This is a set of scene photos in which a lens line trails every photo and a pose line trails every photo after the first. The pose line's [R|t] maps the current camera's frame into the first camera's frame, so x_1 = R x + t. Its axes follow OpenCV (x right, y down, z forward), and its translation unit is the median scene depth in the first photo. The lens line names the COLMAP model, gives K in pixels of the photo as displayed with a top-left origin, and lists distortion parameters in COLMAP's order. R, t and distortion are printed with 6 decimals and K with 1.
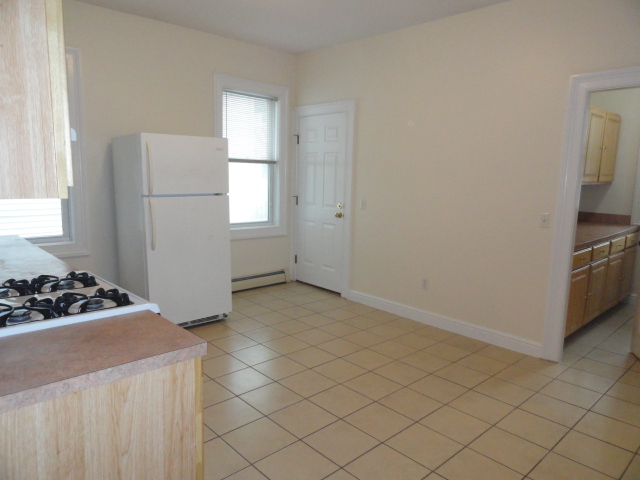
lens RADIAL K [[445.8, 0, 319.5], [0, 445.8, 244.6], [0, 0, 1]] dist [-0.000879, 0.000470]
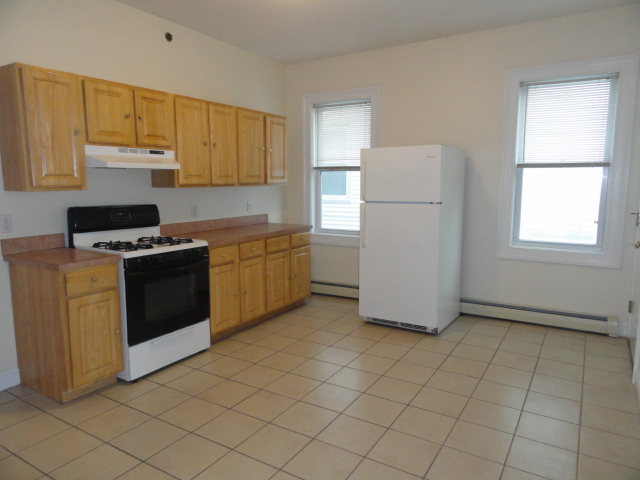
lens RADIAL K [[445.8, 0, 318.7], [0, 445.8, 240.9], [0, 0, 1]] dist [-0.000879, 0.000470]
pose [[0.254642, 0.116648, -0.959974, 0.495745], [-0.140406, 0.986639, 0.082645, -0.059452], [0.956788, 0.113742, 0.267618, 0.391649]]
